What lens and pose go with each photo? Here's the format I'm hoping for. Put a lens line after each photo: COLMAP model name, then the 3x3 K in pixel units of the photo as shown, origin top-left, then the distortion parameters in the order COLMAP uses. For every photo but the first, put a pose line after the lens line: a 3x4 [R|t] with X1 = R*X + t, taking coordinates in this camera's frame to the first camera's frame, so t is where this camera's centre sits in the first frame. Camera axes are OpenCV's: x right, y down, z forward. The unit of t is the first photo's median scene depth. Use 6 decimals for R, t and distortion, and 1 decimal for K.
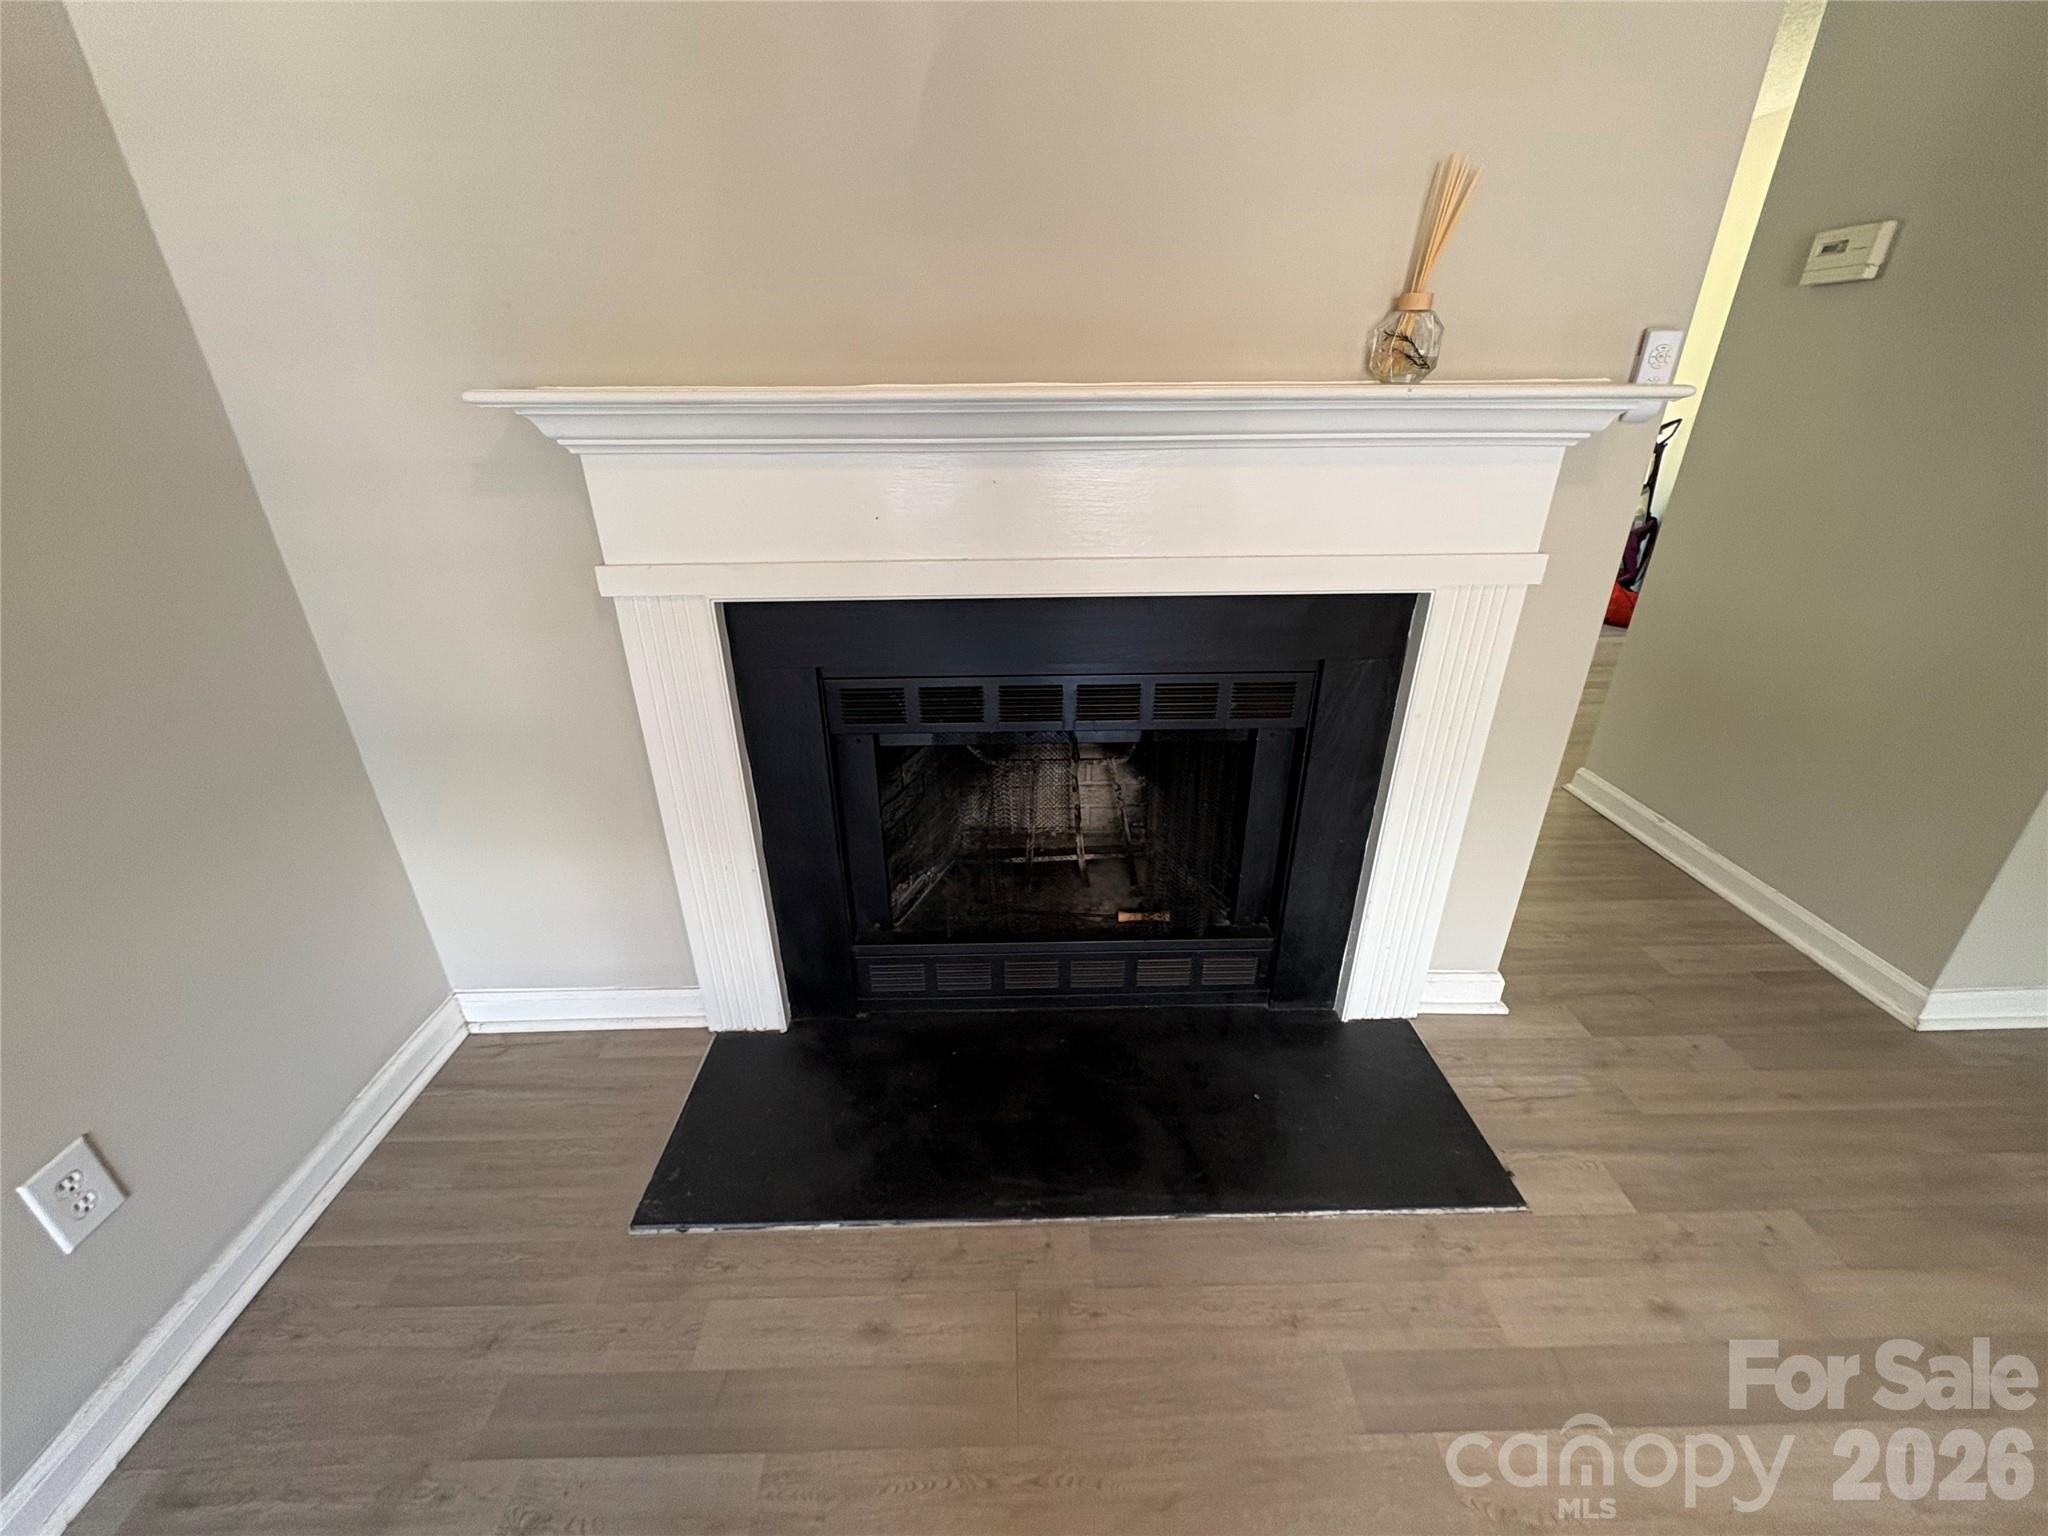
lens RADIAL K [[817.7, 0, 1039.1], [0, 817.7, 772.0], [0, 0, 1]] dist [0.002797, -0.000656]
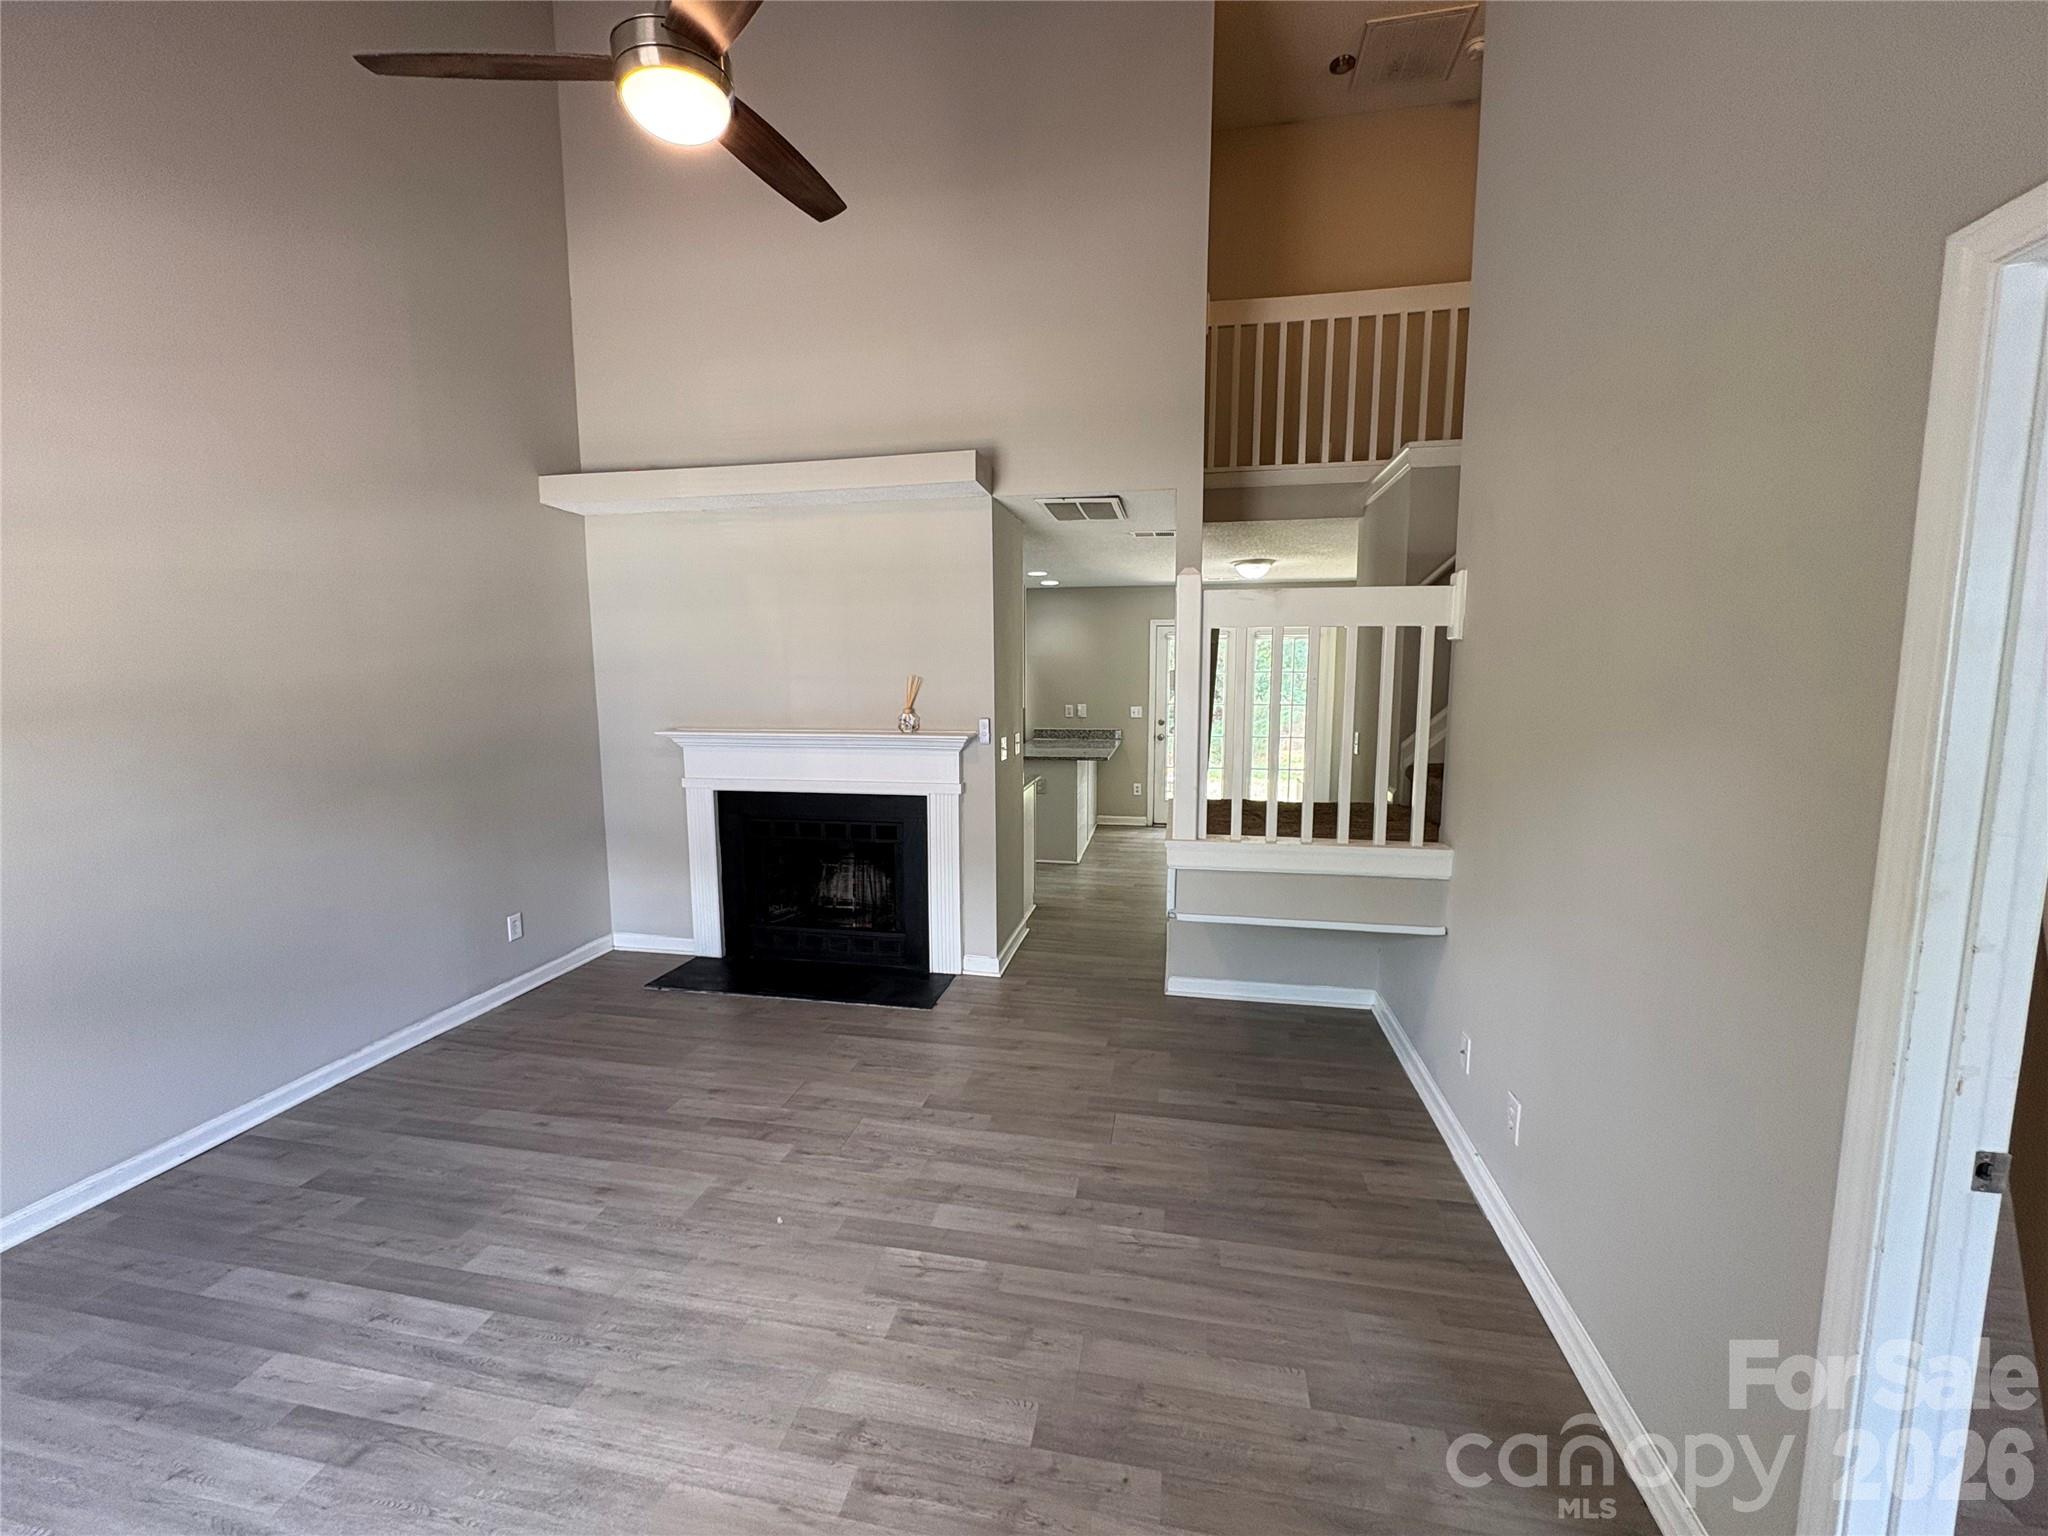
lens RADIAL K [[817.7, 0, 1020.9], [0, 817.7, 767.4], [0, 0, 1]] dist [0.002797, -0.000656]
pose [[0.974180, 0.022234, -0.224673, 1.425671], [-0.096705, 0.940322, -0.326255, 0.607570], [0.204012, 0.339559, 0.918193, -1.654341]]
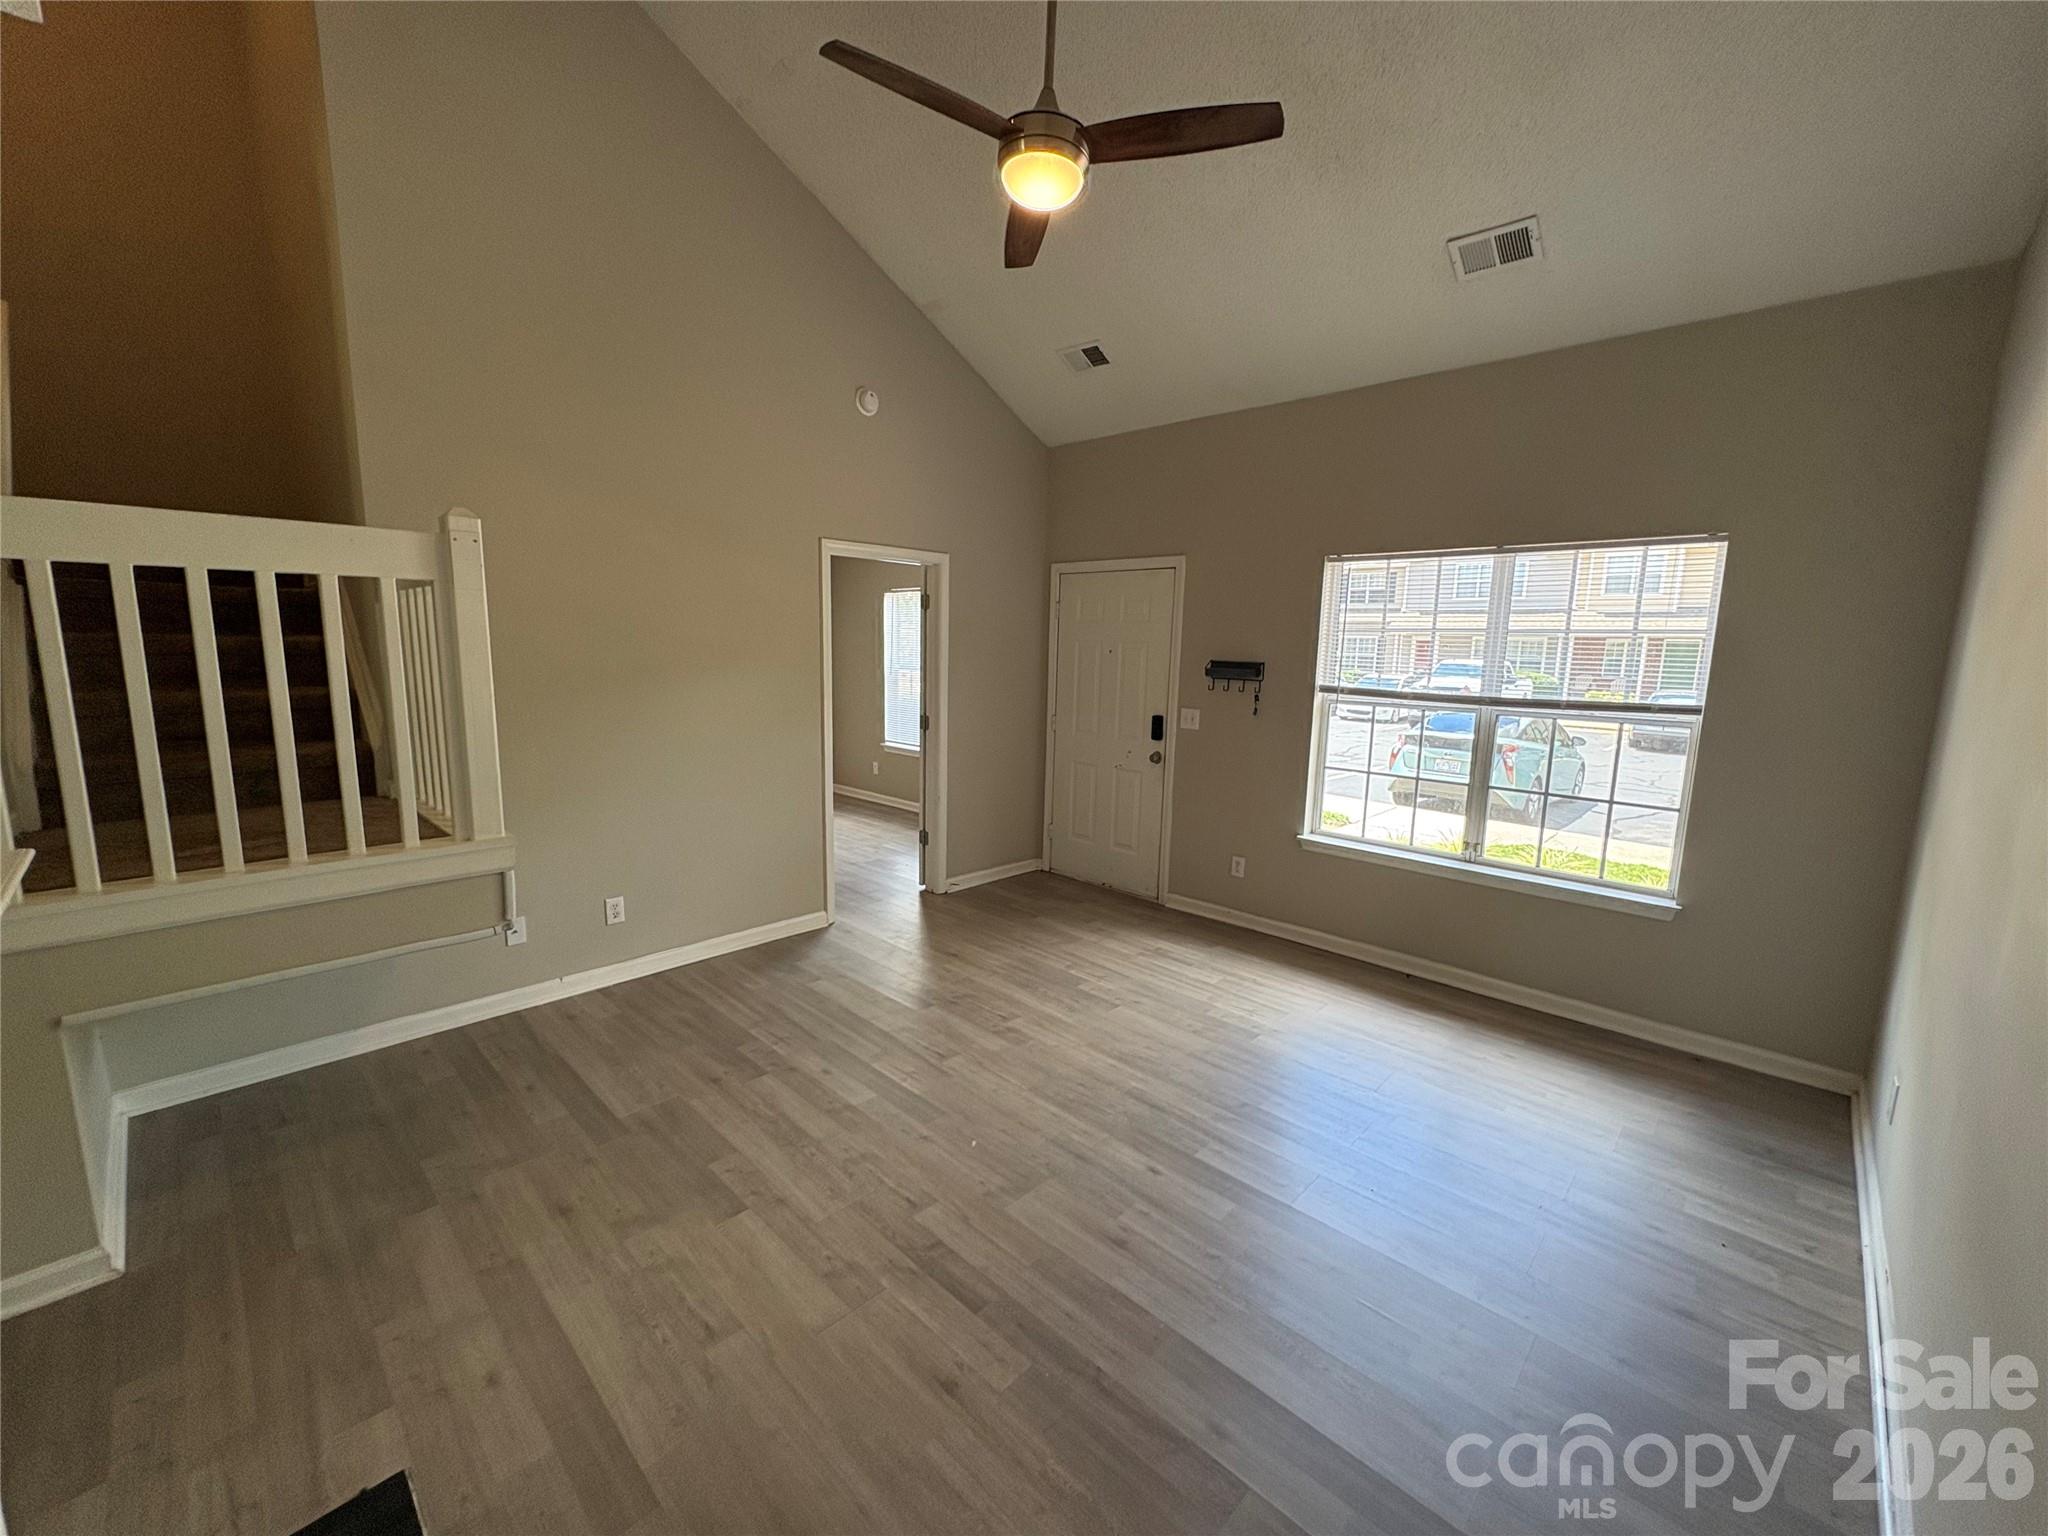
lens RADIAL K [[817.7, 0, 1020.8], [0, 817.7, 771.9], [0, 0, 1]] dist [0.002797, -0.000656]
pose [[-0.698578, -0.128084, 0.703977, -0.628094], [0.300328, 0.840505, 0.450948, -0.500991], [-0.649455, 0.526446, -0.548691, 0.546641]]
